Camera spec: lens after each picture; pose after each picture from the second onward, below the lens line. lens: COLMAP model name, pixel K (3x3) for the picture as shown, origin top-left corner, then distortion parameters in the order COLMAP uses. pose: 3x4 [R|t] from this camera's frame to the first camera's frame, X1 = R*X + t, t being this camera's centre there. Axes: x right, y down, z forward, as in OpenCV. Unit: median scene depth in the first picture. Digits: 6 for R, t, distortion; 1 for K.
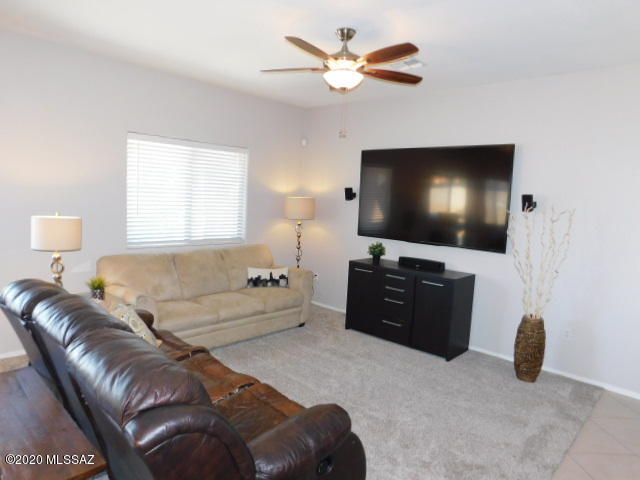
lens RADIAL K [[430.8, 0, 320.0], [0, 430.8, 240.0], [0, 0, 1]] dist [-0.005980, 0.057005]
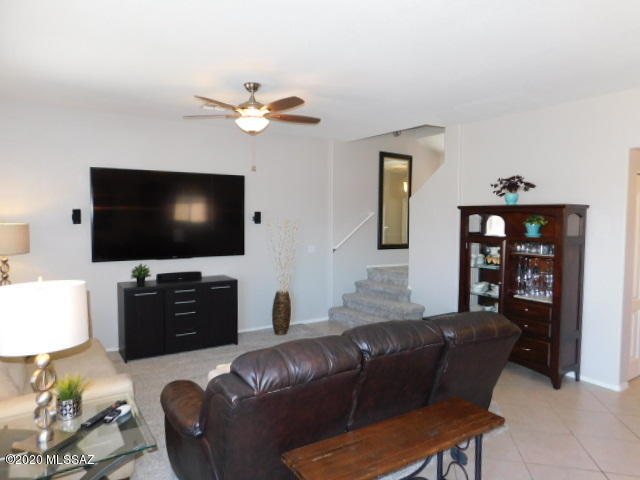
lens RADIAL K [[430.8, 0, 320.0], [0, 430.8, 240.0], [0, 0, 1]] dist [-0.005980, 0.057005]
pose [[0.265520, -0.097478, 0.959165, -0.783498], [0.110981, 0.991352, 0.070027, -0.082076], [-0.957696, 0.087855, 0.274042, 0.372236]]
